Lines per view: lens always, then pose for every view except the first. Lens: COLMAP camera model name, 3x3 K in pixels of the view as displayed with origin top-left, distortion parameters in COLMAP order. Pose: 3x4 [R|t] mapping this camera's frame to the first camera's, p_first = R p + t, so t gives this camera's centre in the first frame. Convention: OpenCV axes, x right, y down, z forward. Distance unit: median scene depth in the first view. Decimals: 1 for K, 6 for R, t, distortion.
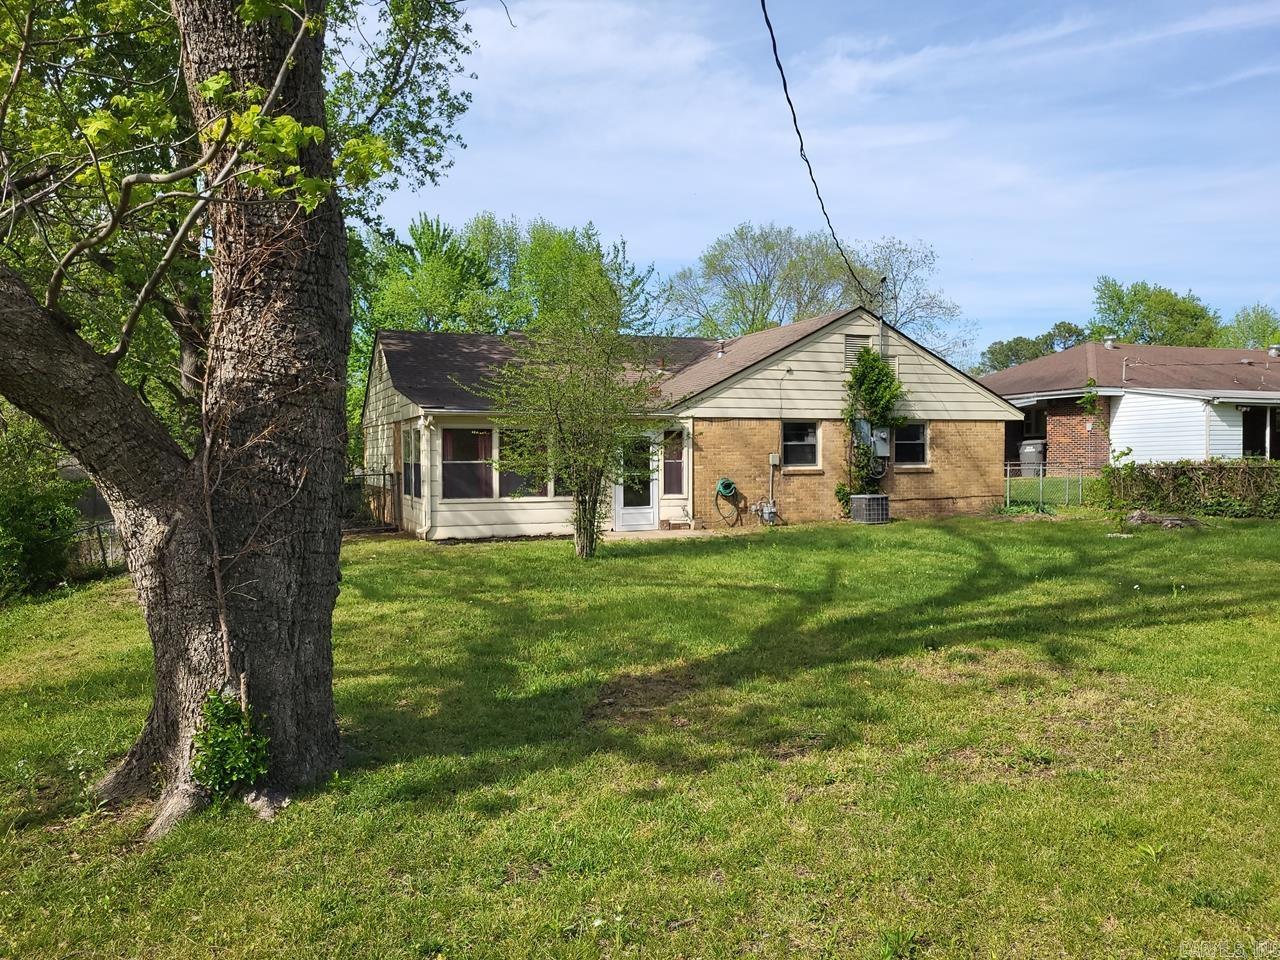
lens RADIAL K [[957.8, 0, 640.0], [0, 957.8, 480.0], [0, 0, 1]] dist [0.009815, -0.000091]
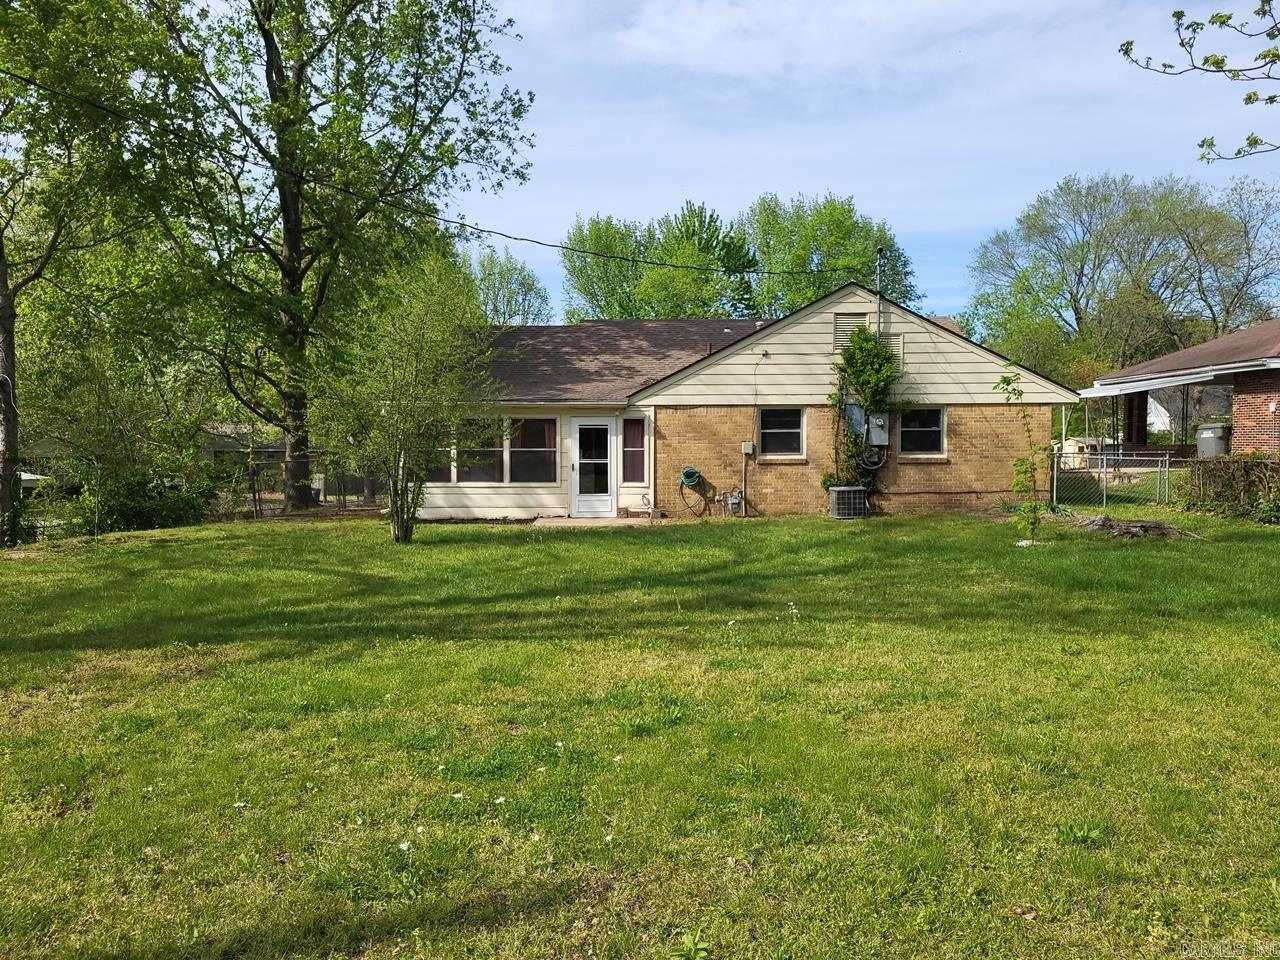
lens RADIAL K [[957.8, 0, 640.0], [0, 957.8, 480.0], [0, 0, 1]] dist [0.009815, -0.000091]
pose [[0.927150, 0.019845, -0.374164, 0.389576], [-0.011109, 0.999613, 0.025490, -0.012368], [0.374526, -0.019476, 0.927012, 0.068603]]
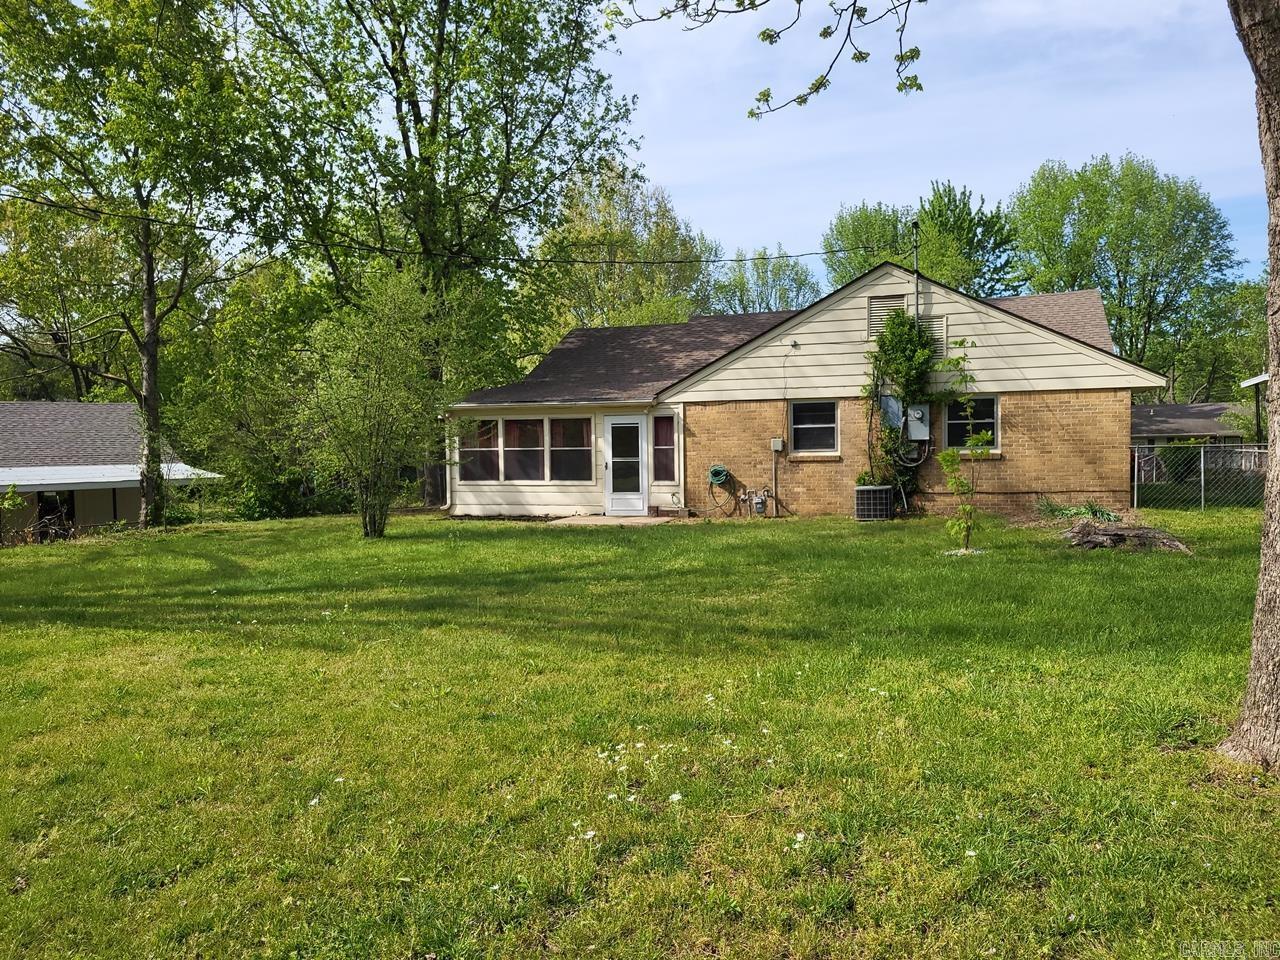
lens RADIAL K [[957.8, 0, 640.0], [0, 957.8, 480.0], [0, 0, 1]] dist [0.009815, -0.000091]
pose [[0.751189, 0.022059, -0.659719, 0.627161], [-0.002214, 0.999520, 0.030900, -0.015341], [0.660084, -0.021752, 0.750877, 0.223730]]
